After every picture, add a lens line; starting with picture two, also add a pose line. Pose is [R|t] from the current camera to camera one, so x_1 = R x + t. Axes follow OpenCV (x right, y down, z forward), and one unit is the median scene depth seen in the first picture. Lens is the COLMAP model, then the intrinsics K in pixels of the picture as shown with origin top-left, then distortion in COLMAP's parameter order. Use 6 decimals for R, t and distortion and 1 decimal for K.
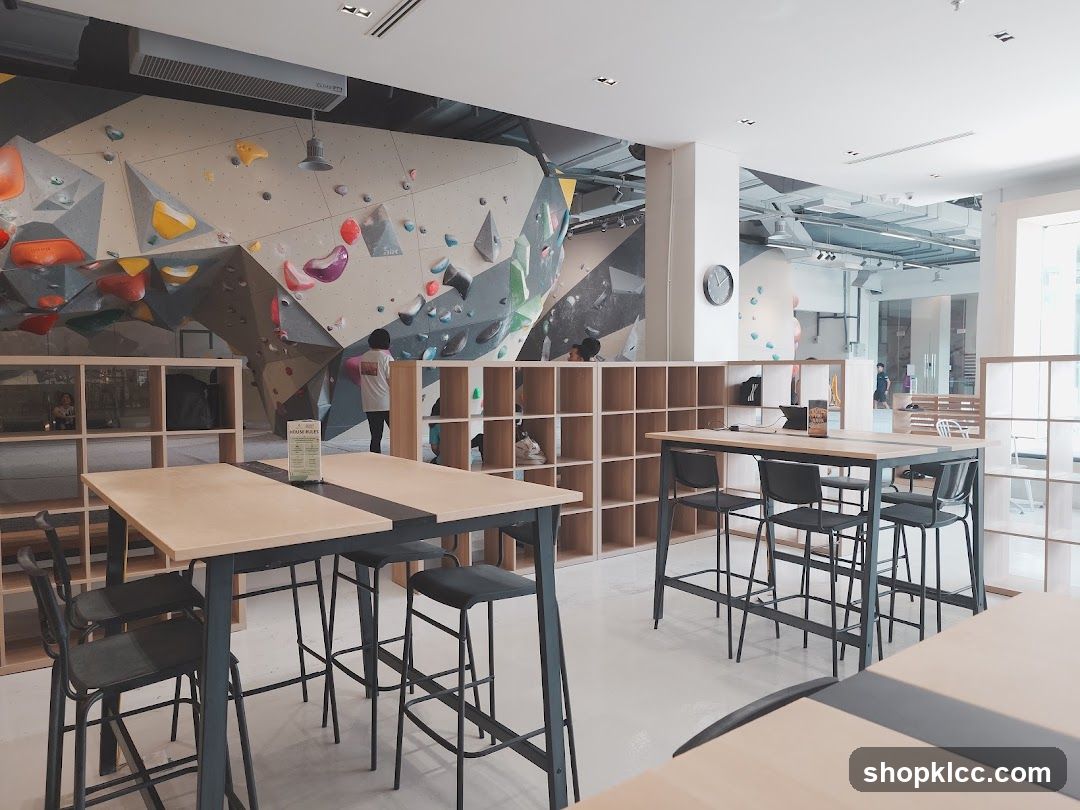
lens RADIAL K [[765.6, 0, 539.6], [0, 765.6, 400.0], [0, 0, 1]] dist [-0.007495, -0.004449]
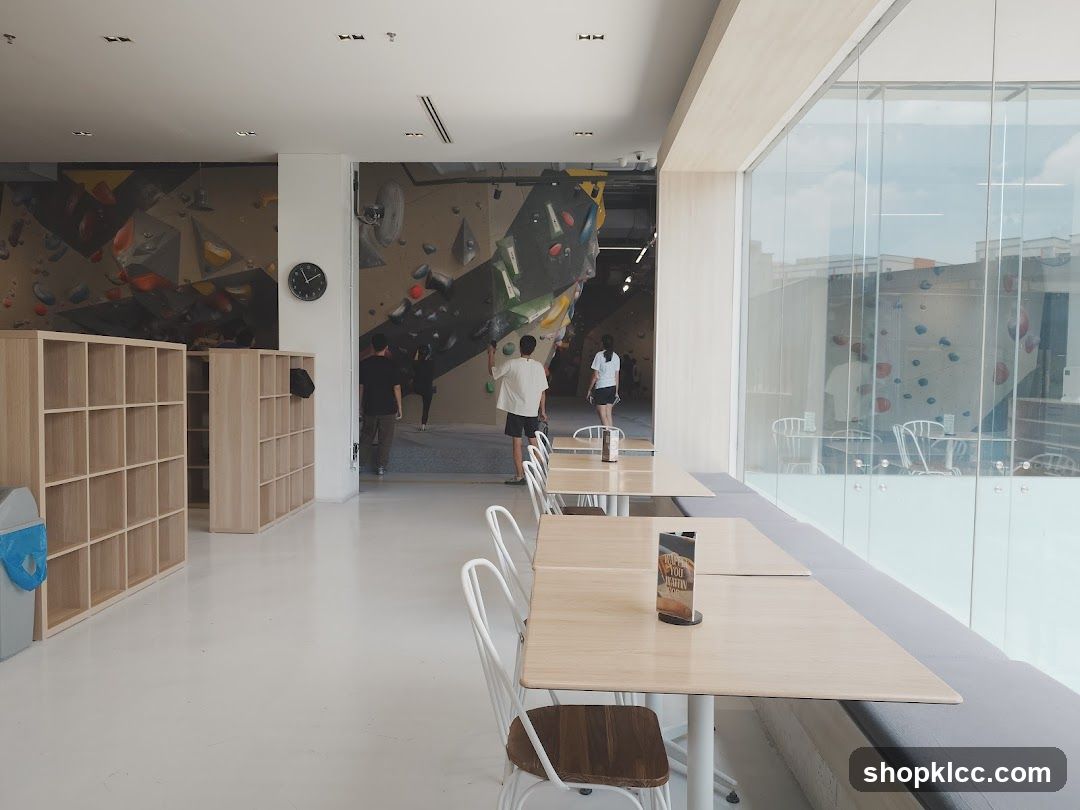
lens RADIAL K [[765.6, 0, 539.9], [0, 765.6, 406.6], [0, 0, 1]] dist [-0.007495, -0.004449]
pose [[0.780266, 0.048963, -0.623528, 0.726145], [-0.041946, 0.998783, 0.025940, -0.013614], [0.624039, 0.005915, 0.781371, 0.227081]]
